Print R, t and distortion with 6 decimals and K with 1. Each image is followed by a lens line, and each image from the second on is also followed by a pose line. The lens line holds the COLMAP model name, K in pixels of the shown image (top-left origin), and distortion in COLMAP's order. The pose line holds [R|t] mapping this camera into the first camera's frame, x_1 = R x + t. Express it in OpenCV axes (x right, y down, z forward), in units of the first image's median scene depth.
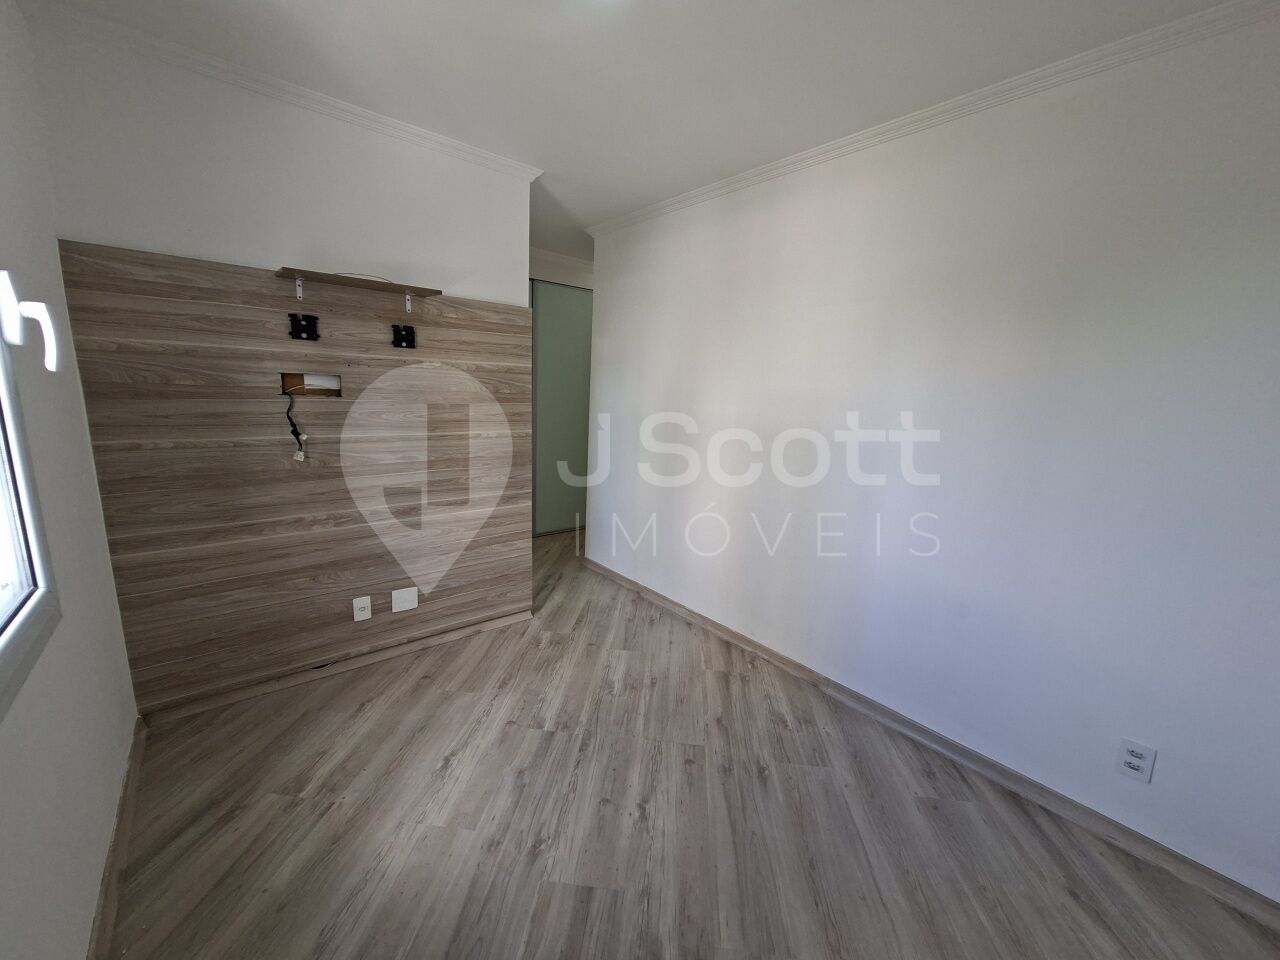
lens RADIAL K [[501.6, 0, 637.3], [0, 501.6, 480.0], [0, 0, 1]] dist [-0.009823, 0.001877]
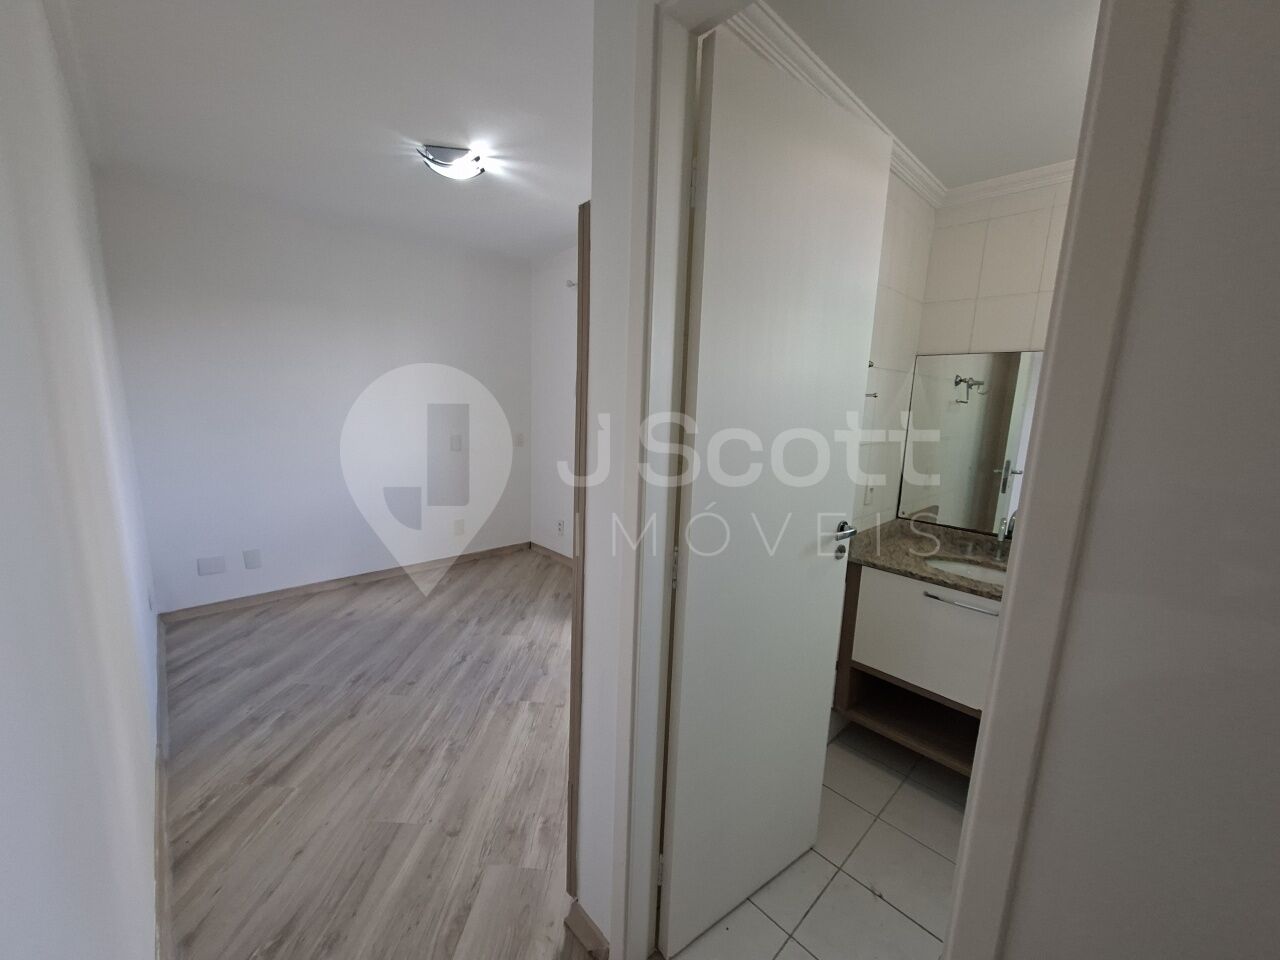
lens RADIAL K [[501.6, 0, 631.9], [0, 501.6, 485.8], [0, 0, 1]] dist [-0.009823, 0.001877]
pose [[-0.995529, -0.072729, -0.060273, -0.336030], [-0.089116, 0.934707, 0.344066, -0.379679], [0.031314, 0.347899, -0.937009, 2.029554]]
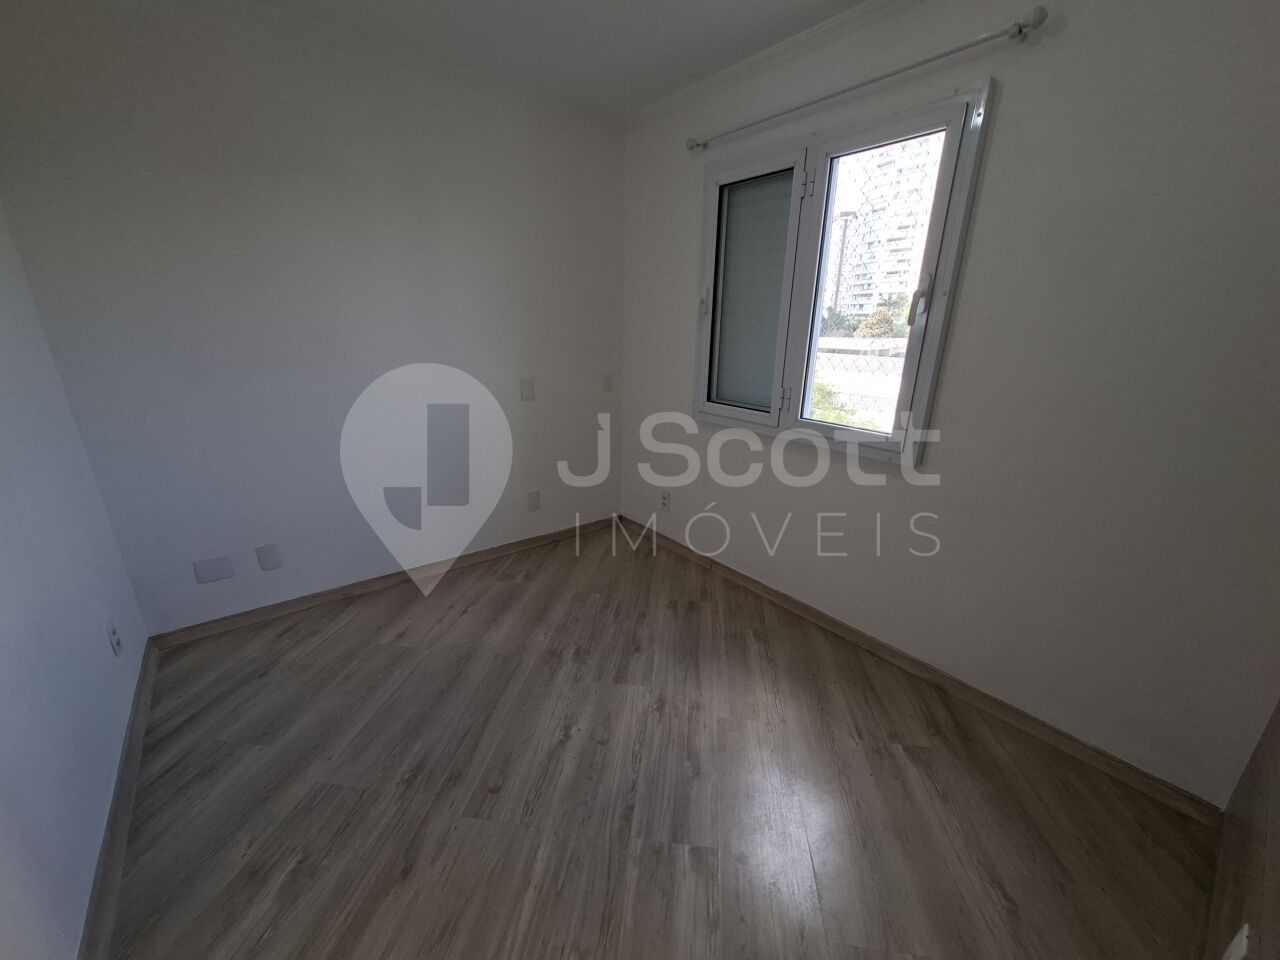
lens RADIAL K [[501.6, 0, 638.3], [0, 501.6, 492.9], [0, 0, 1]] dist [-0.009823, 0.001877]
pose [[-0.997125, -0.075045, 0.010447, -0.097687], [-0.060472, 0.871293, 0.487023, -0.253132], [-0.045651, 0.484992, -0.873326, 1.465728]]
